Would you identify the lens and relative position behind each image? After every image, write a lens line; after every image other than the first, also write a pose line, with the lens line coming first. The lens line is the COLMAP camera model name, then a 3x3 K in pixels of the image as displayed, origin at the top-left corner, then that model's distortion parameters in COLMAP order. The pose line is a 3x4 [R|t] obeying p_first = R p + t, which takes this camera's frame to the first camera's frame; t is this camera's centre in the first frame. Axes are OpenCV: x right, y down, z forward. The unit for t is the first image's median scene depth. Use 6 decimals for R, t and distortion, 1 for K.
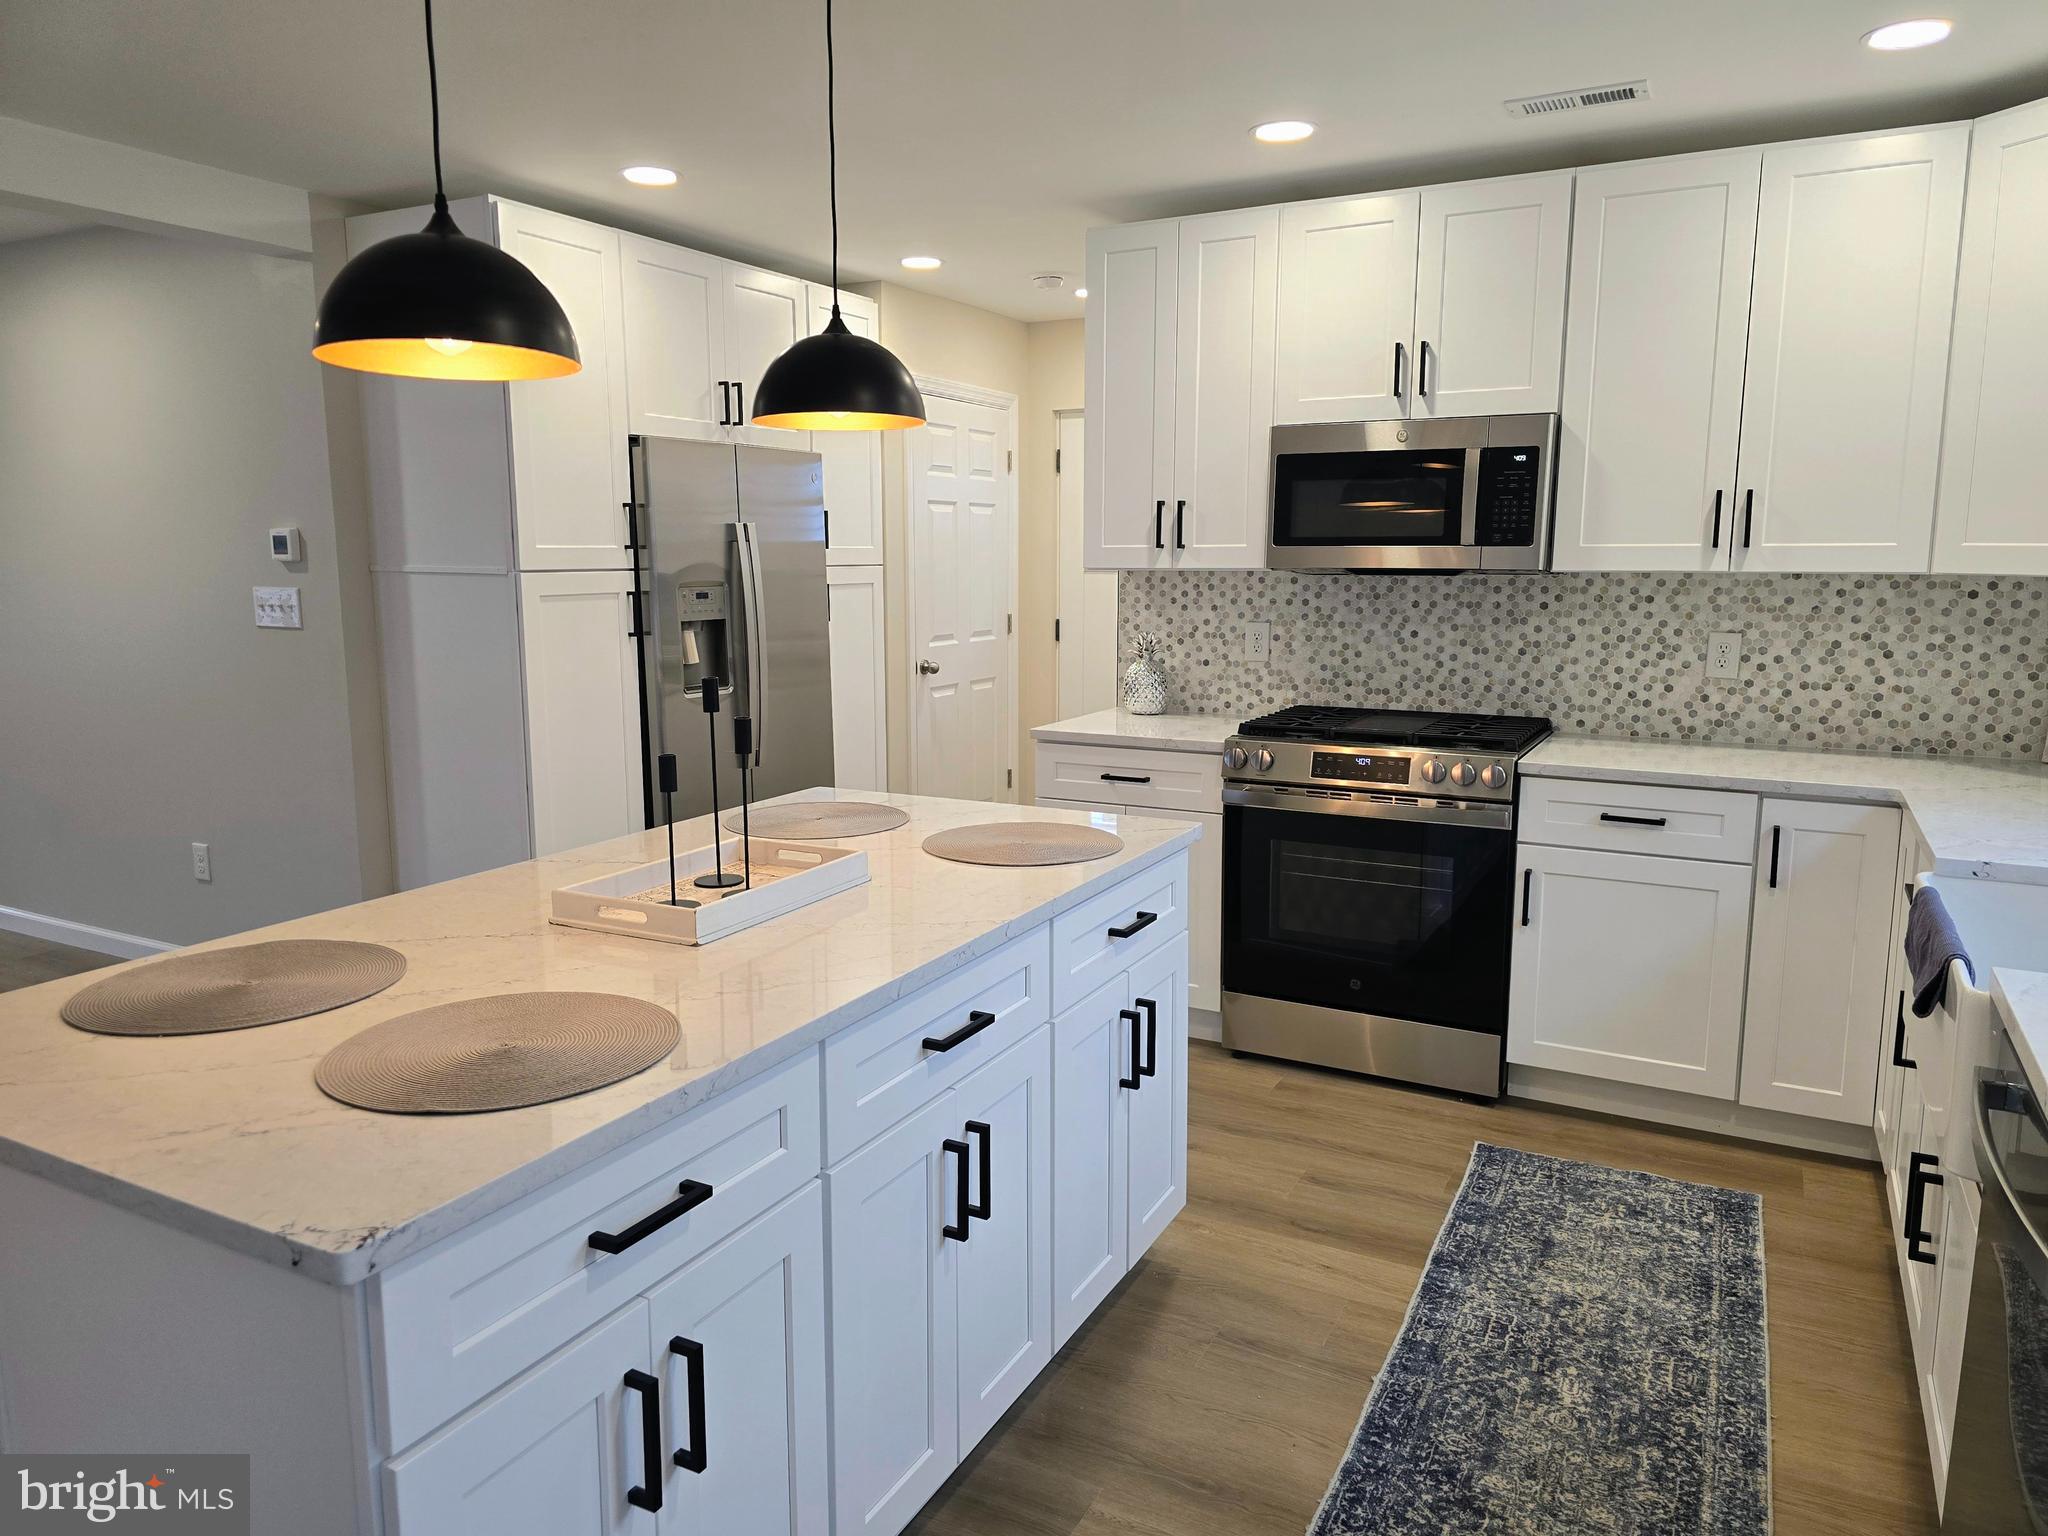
lens RADIAL K [[1354.2, 0, 1018.2], [0, 1354.2, 764.2], [0, 0, 1]] dist [-0.012816, -0.004100]
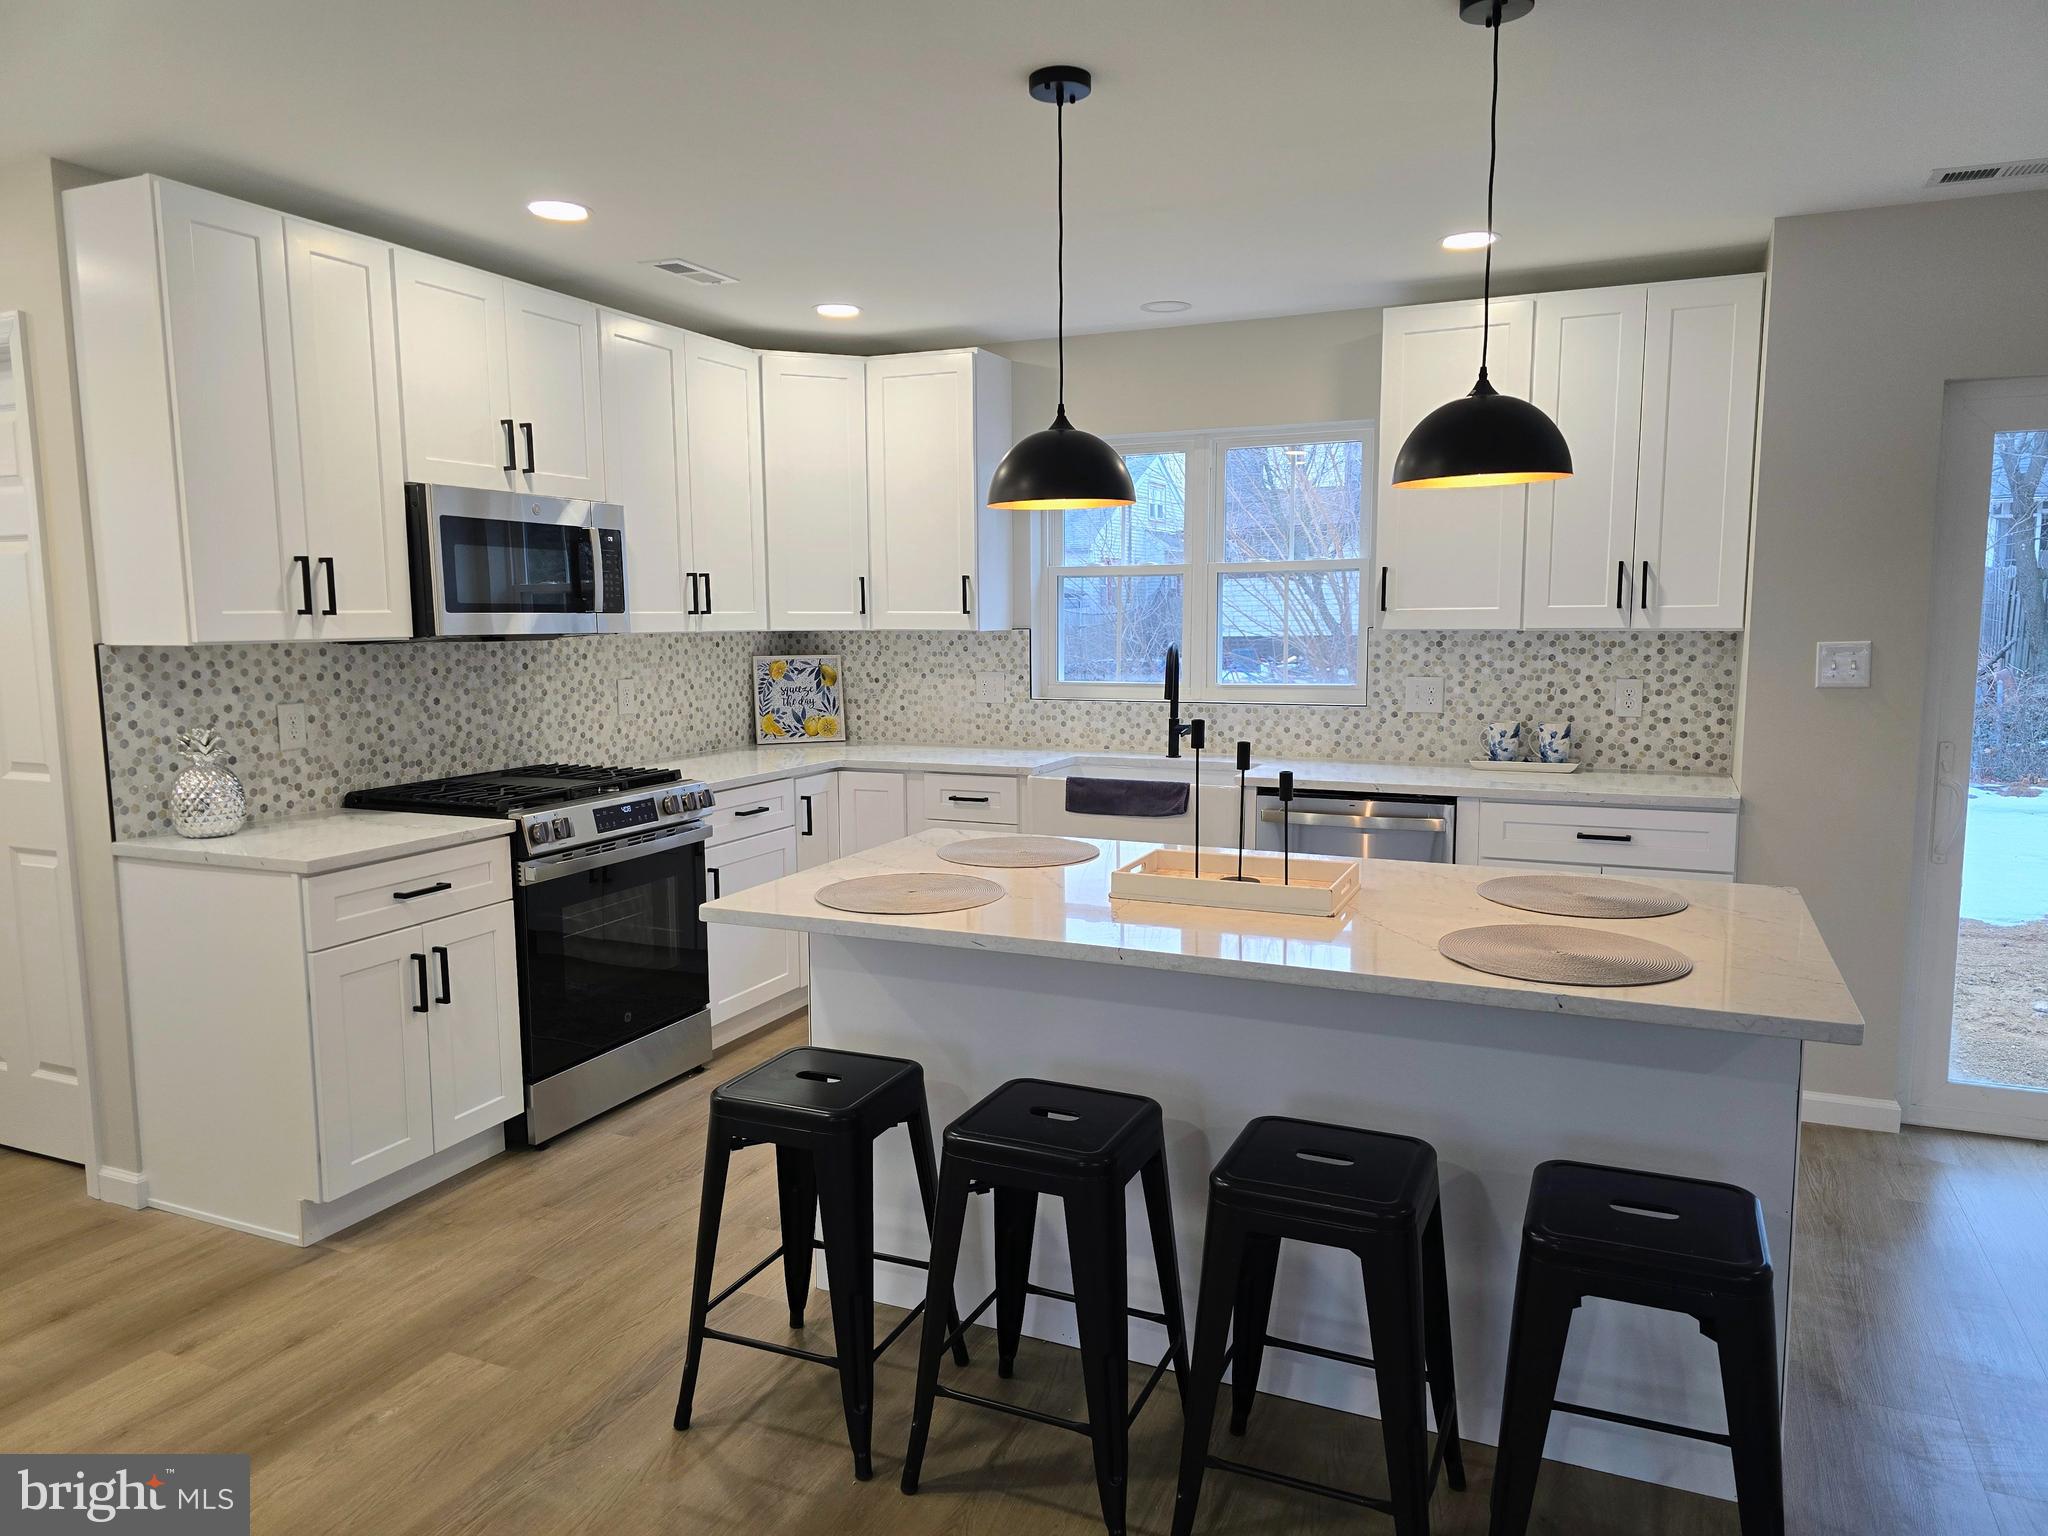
lens RADIAL K [[1354.2, 0, 1021.0], [0, 1354.2, 772.3], [0, 0, 1]] dist [-0.012816, -0.004100]
pose [[-0.101316, -0.111076, 0.988634, -0.743274], [0.158916, 0.979180, 0.126300, -0.102994], [-0.982080, 0.169906, -0.081555, 0.673143]]
